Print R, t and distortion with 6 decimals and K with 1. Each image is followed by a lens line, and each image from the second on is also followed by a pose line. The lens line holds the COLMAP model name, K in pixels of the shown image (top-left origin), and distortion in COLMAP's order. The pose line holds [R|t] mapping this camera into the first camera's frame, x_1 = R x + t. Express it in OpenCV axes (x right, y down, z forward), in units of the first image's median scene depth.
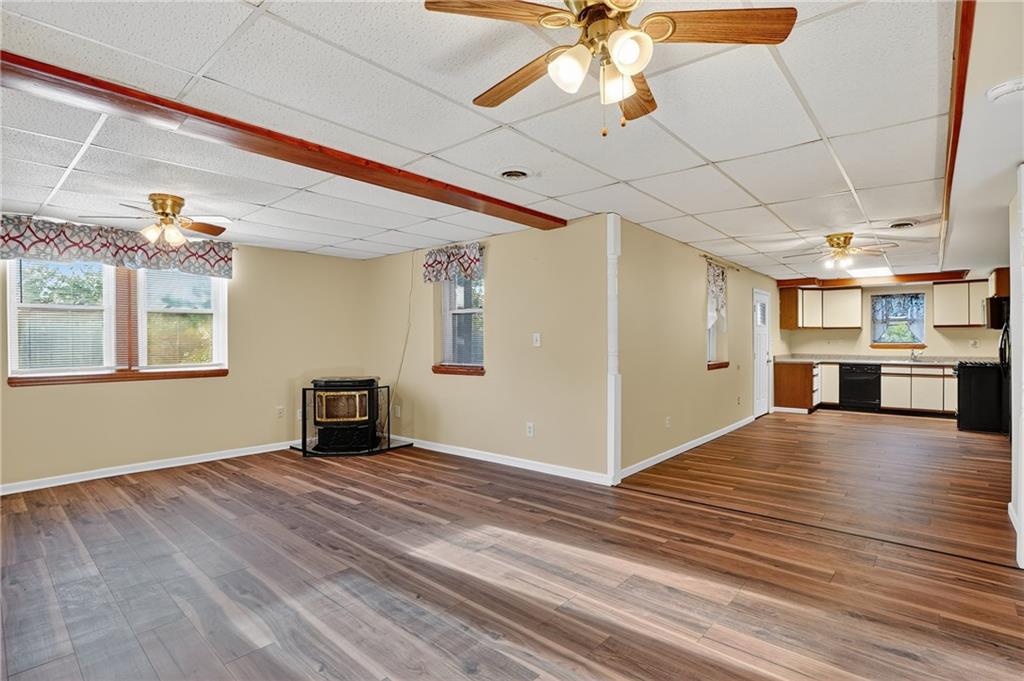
lens RADIAL K [[496.4, 0, 505.6], [0, 496.4, 336.0], [0, 0, 1]] dist [-0.032357, 0.000245]
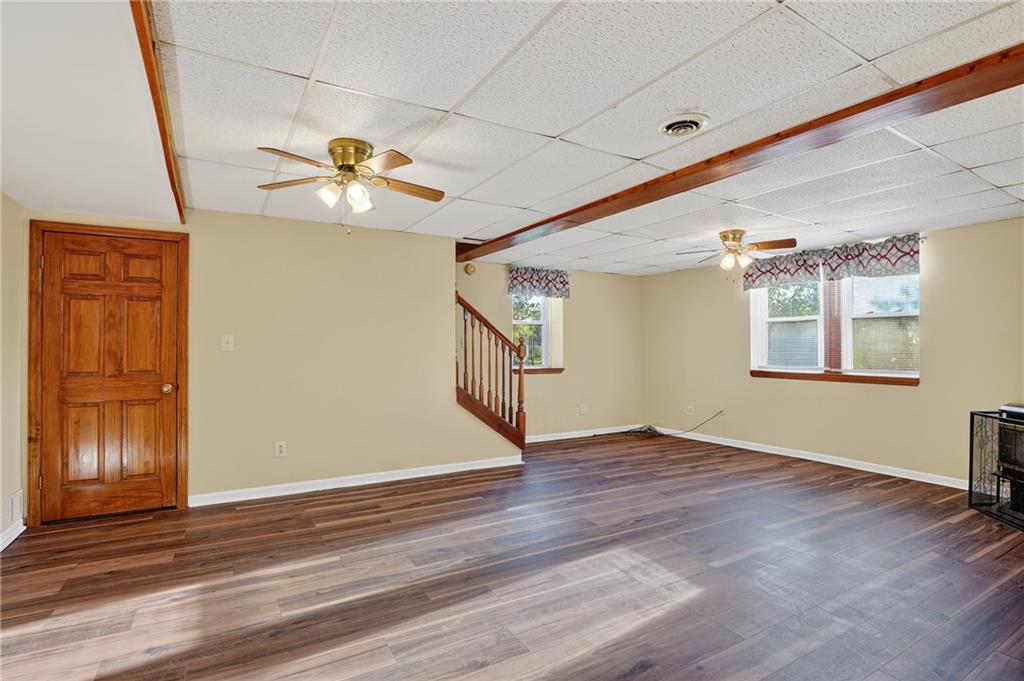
lens RADIAL K [[496.4, 0, 511.1], [0, 496.4, 345.2], [0, 0, 1]] dist [-0.032357, 0.000245]
pose [[-0.285023, 0.006046, -0.958502, 0.605018], [0.005278, 0.999975, 0.004738, 0.000731], [0.958506, -0.003708, -0.285047, 0.719867]]
